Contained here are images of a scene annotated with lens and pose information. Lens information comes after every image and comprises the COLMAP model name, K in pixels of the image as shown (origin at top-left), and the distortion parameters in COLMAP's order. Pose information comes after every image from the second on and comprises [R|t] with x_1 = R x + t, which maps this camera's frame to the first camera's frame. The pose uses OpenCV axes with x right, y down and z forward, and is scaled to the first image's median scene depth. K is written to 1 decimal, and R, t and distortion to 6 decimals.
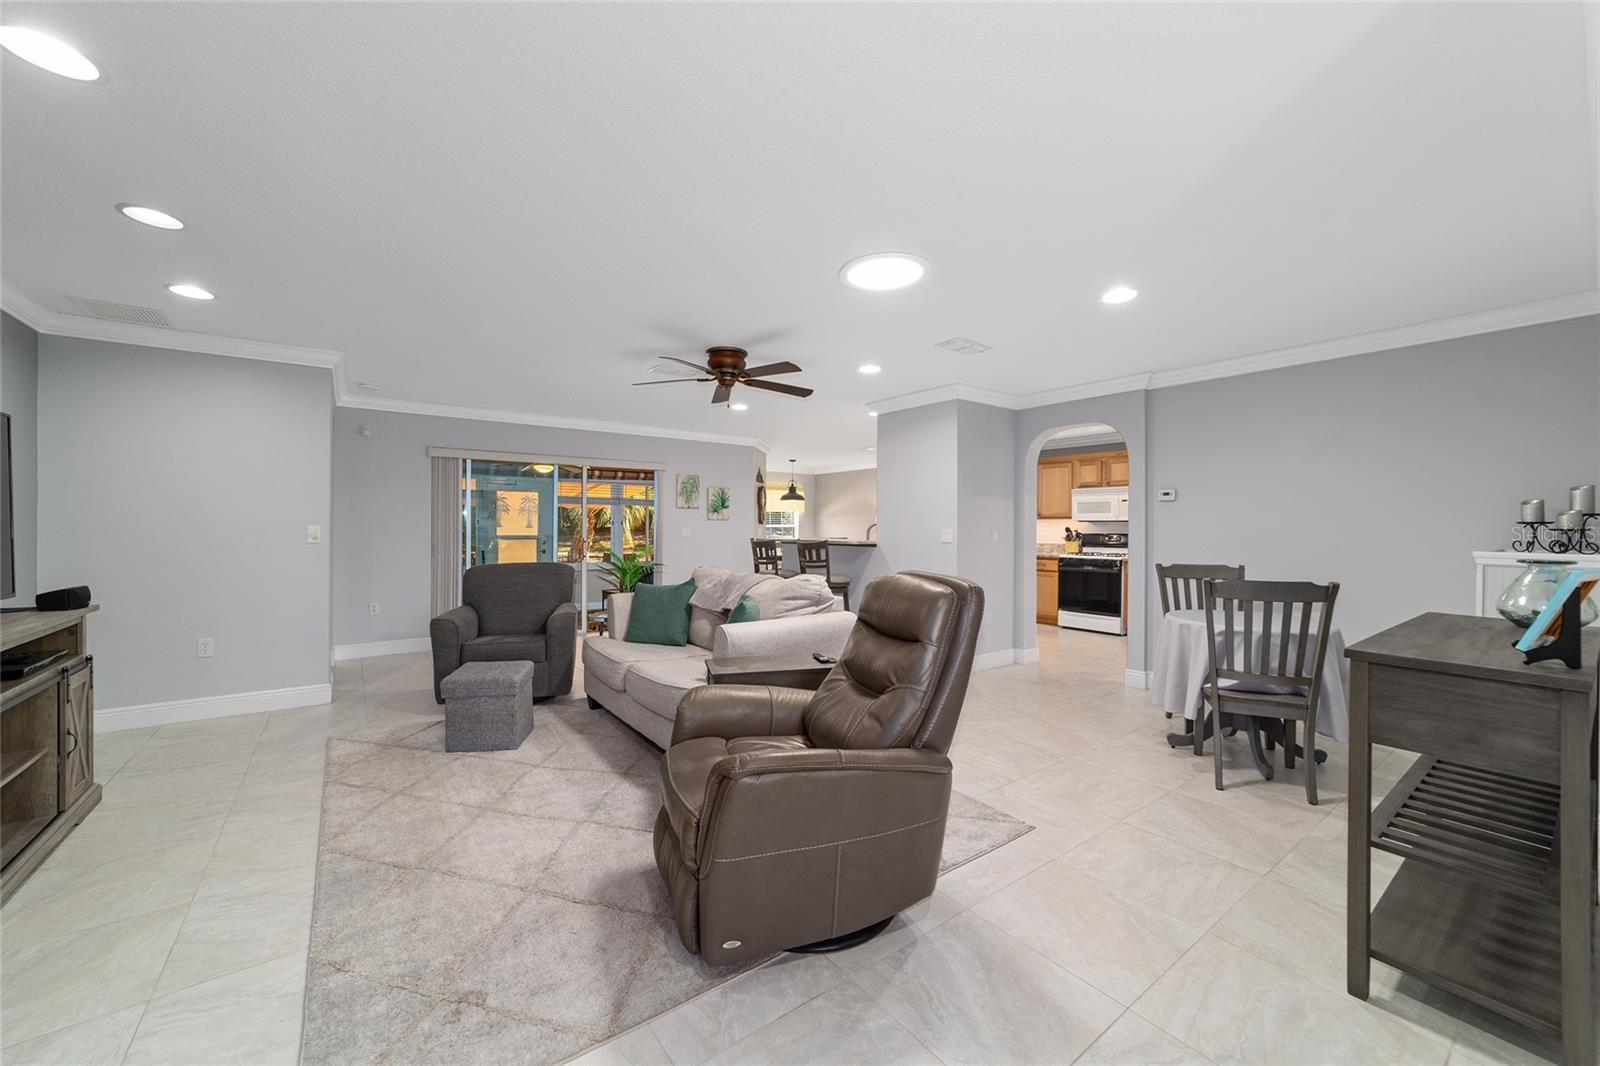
lens RADIAL K [[614.0, 0, 793.0], [0, 614.0, 525.6], [0, 0, 1]] dist [-0.019335, 0.008879]
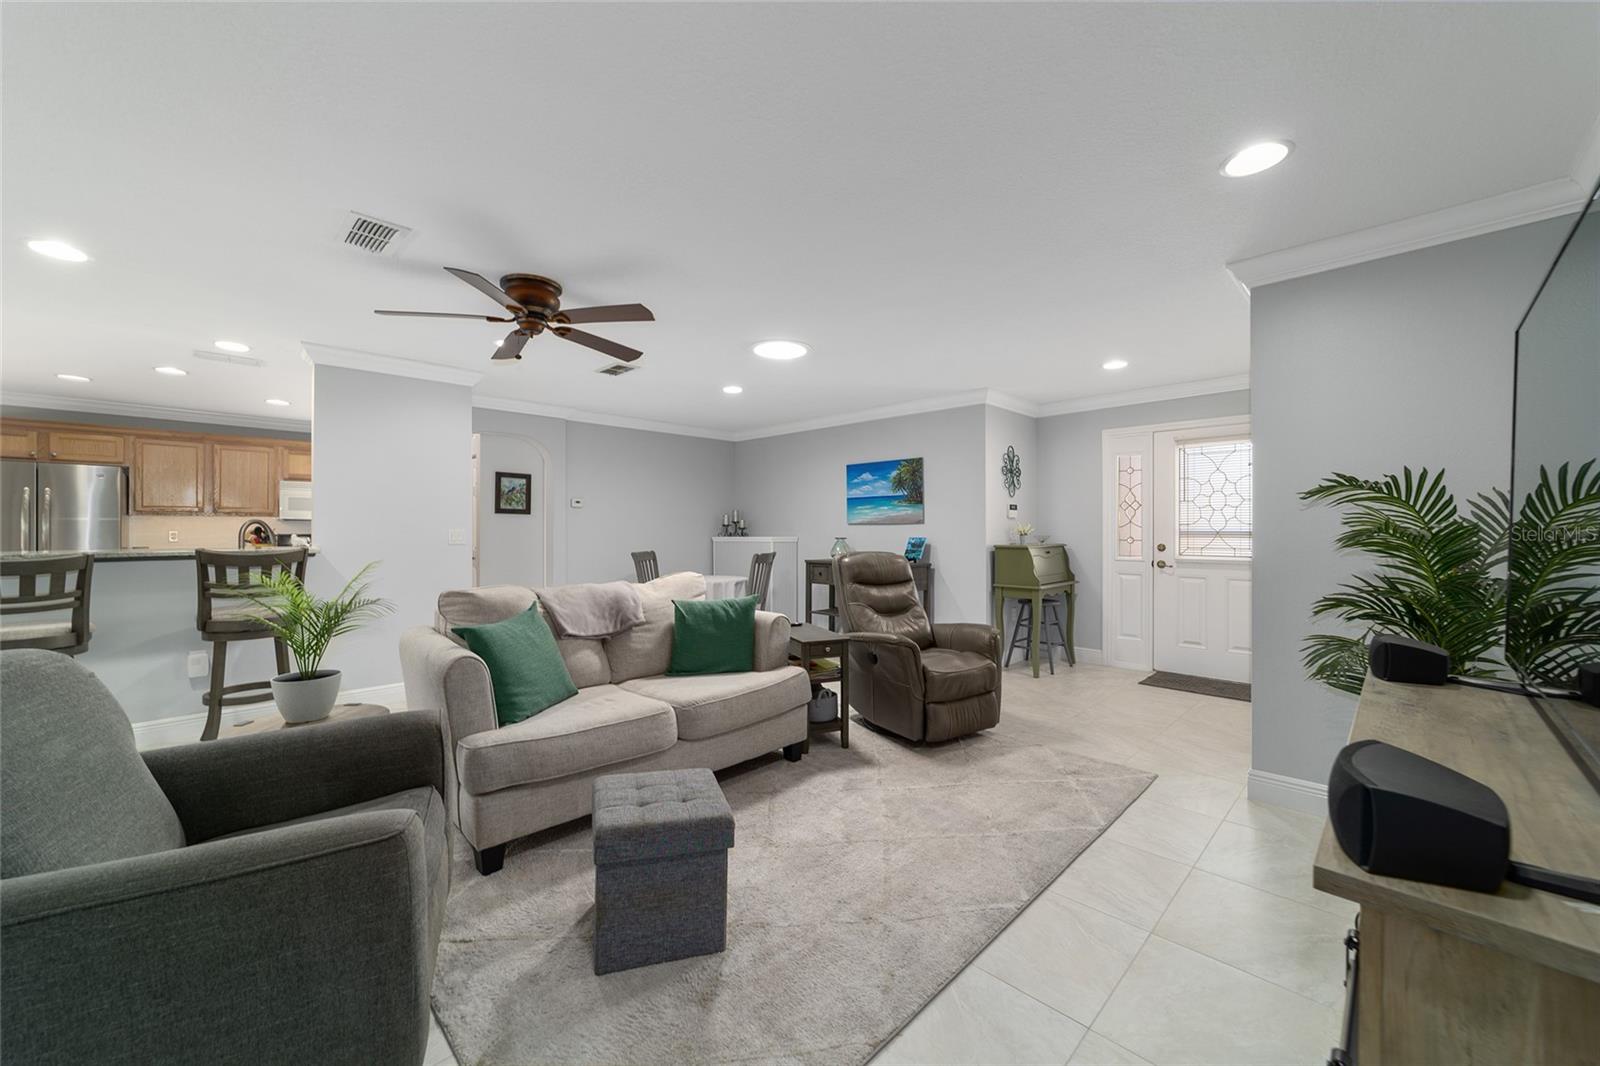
lens RADIAL K [[614.0, 0, 802.2], [0, 614.0, 527.8], [0, 0, 1]] dist [-0.019335, 0.008879]
pose [[-0.153221, -0.002260, 0.988189, -0.924427], [-0.002582, 0.999995, 0.001887, 0.000640], [-0.988189, -0.002263, -0.153226, 0.847274]]
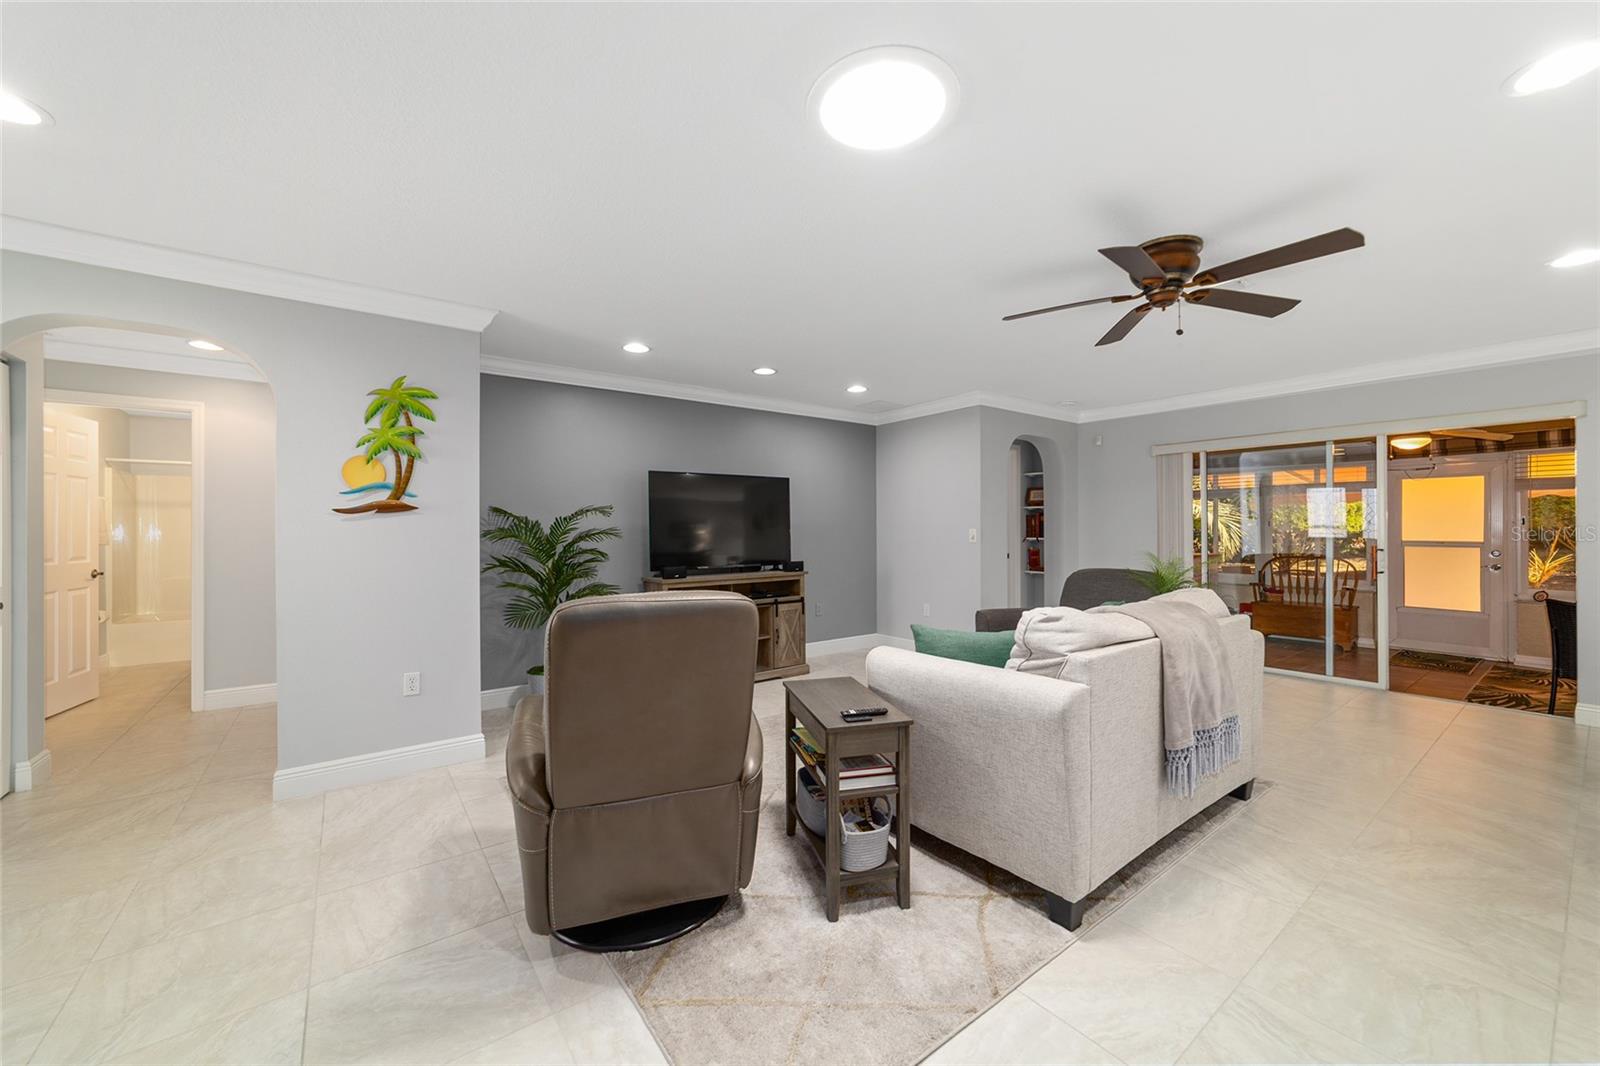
lens RADIAL K [[614.0, 0, 801.0], [0, 614.0, 529.3], [0, 0, 1]] dist [-0.019335, 0.008879]
pose [[0.013237, -0.002305, -0.999910, 0.542662], [0.005774, 0.999981, -0.002229, 0.001690], [0.999896, -0.005744, 0.013250, 0.658961]]
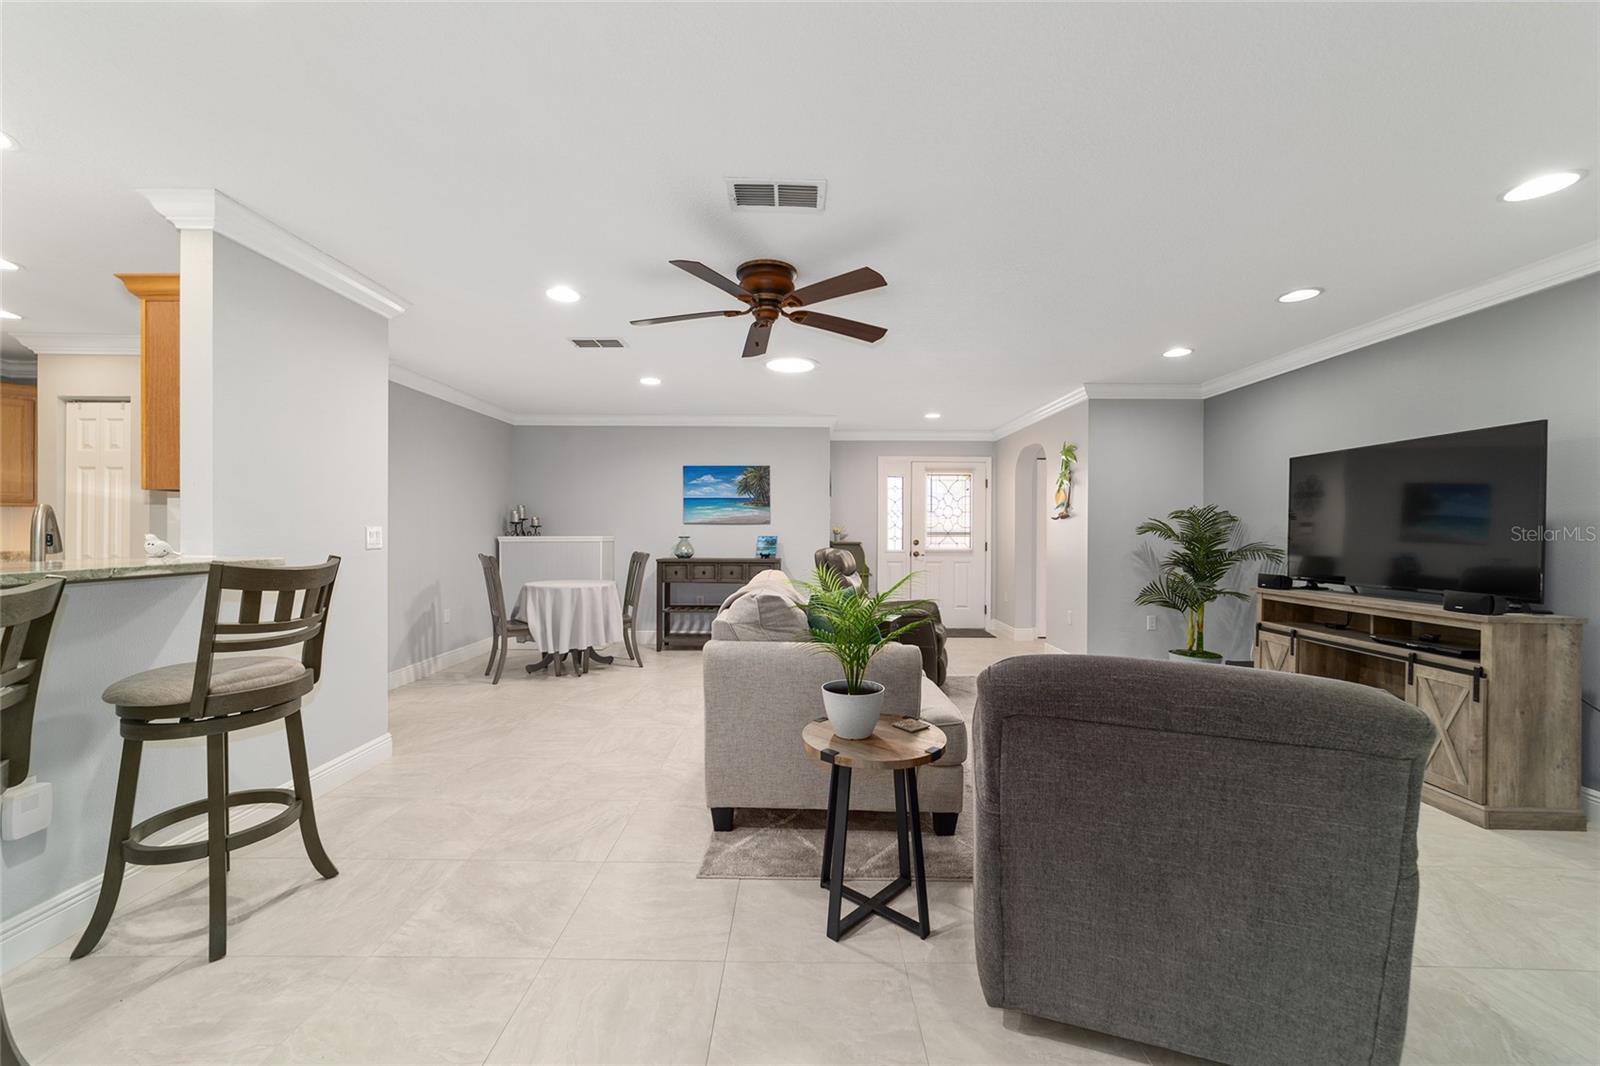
lens RADIAL K [[614.0, 0, 798.9], [0, 614.0, 532.7], [0, 0, 1]] dist [-0.019335, 0.008879]
pose [[-0.804377, -0.011729, 0.594003, -0.583128], [-0.010571, 0.999929, 0.005429, 0.006065], [-0.594025, -0.001913, -0.804444, 1.629318]]
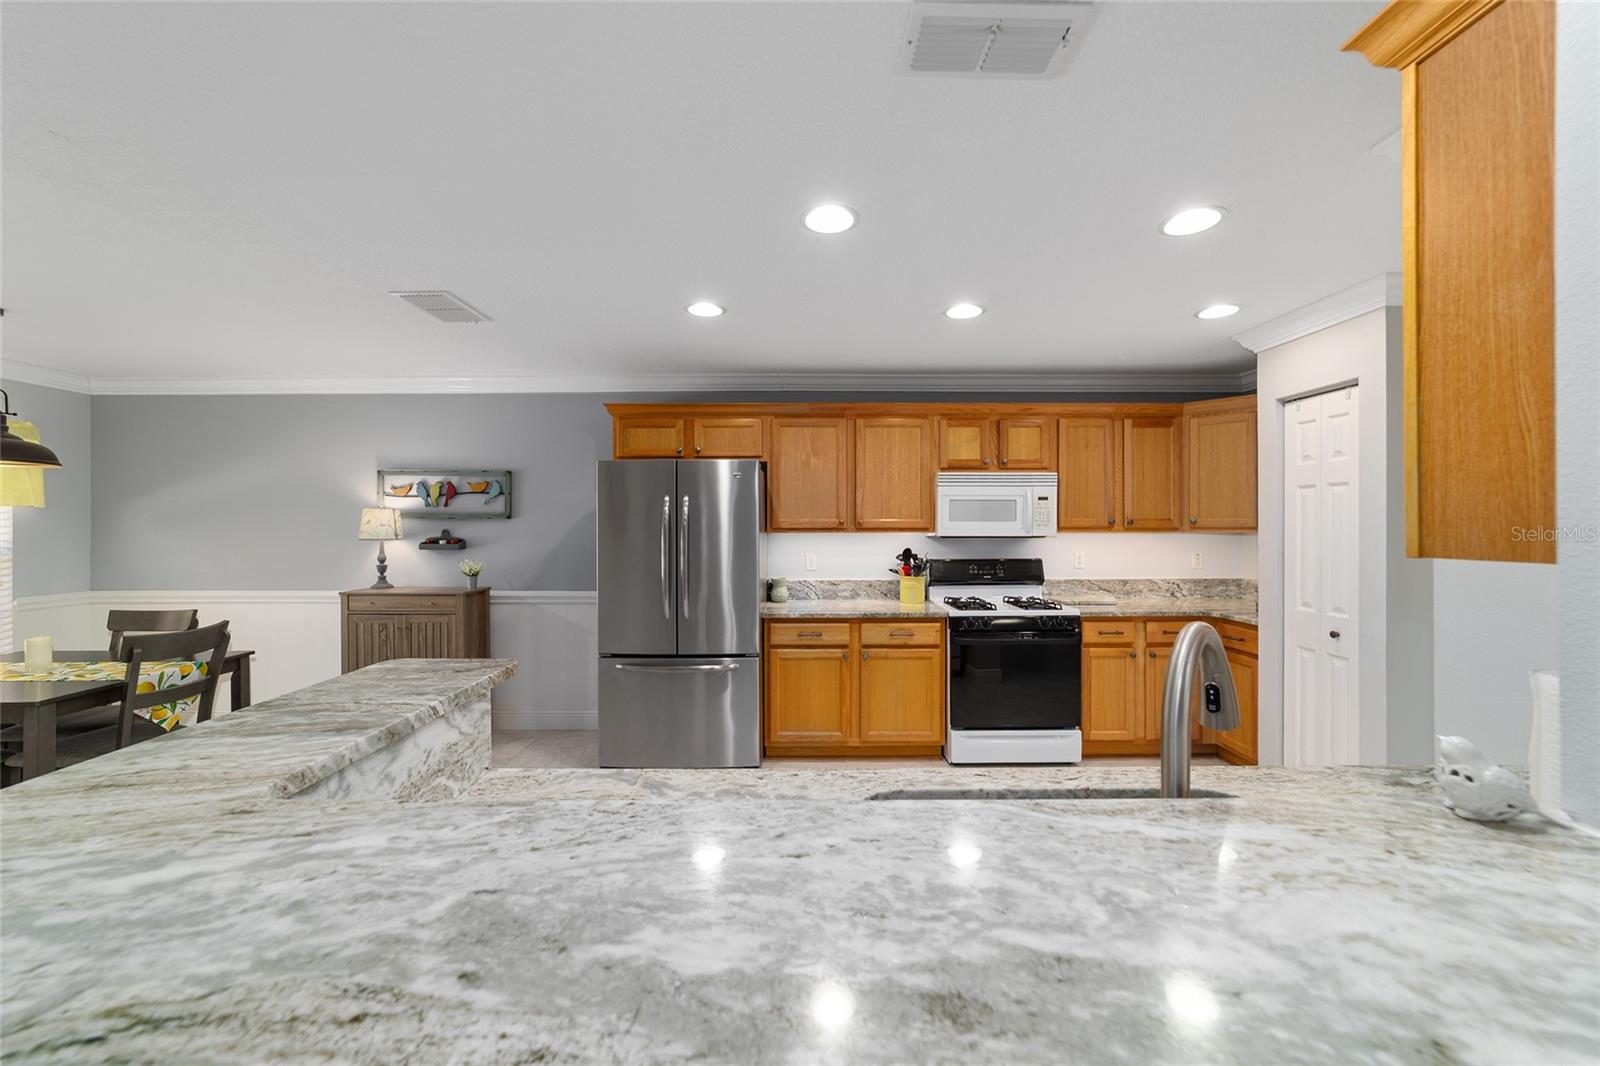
lens RADIAL K [[614.0, 0, 802.1], [0, 614.0, 525.9], [0, 0, 1]] dist [-0.019335, 0.008879]
pose [[0.588555, -0.010692, 0.808387, -0.016776], [0.004054, 0.999939, 0.010274, -0.043564], [-0.808447, -0.002770, 0.588562, 1.581516]]
